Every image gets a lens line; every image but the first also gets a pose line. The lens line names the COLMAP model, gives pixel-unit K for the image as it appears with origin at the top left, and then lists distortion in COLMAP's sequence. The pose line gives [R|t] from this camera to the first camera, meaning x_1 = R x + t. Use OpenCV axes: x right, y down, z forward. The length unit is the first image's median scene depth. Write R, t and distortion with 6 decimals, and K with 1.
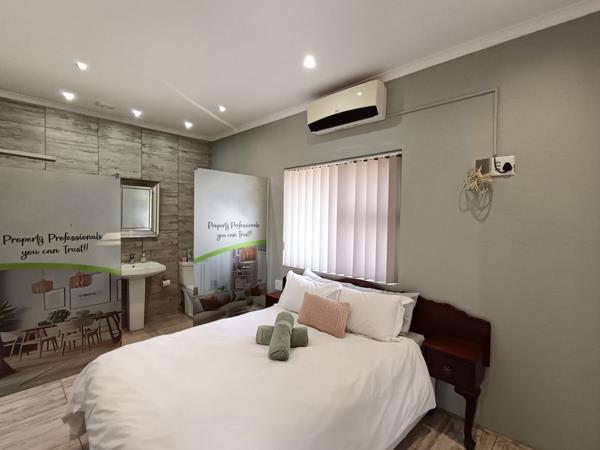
lens RADIAL K [[294.1, 0, 300.0], [0, 294.1, 225.0], [0, 0, 1]] dist [0.012666, -0.000089]
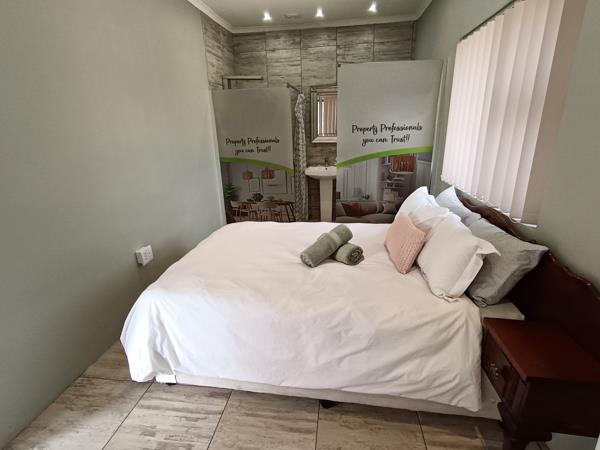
lens RADIAL K [[308.4, 0, 300.0], [0, 308.4, 225.0], [0, 0, 1]] dist [0.018256, -0.000107]
pose [[0.600980, 0.213591, -0.770196, 0.405517], [0.013449, 0.960793, 0.276941, 0.019768], [0.799151, -0.176794, 0.574545, 0.229726]]
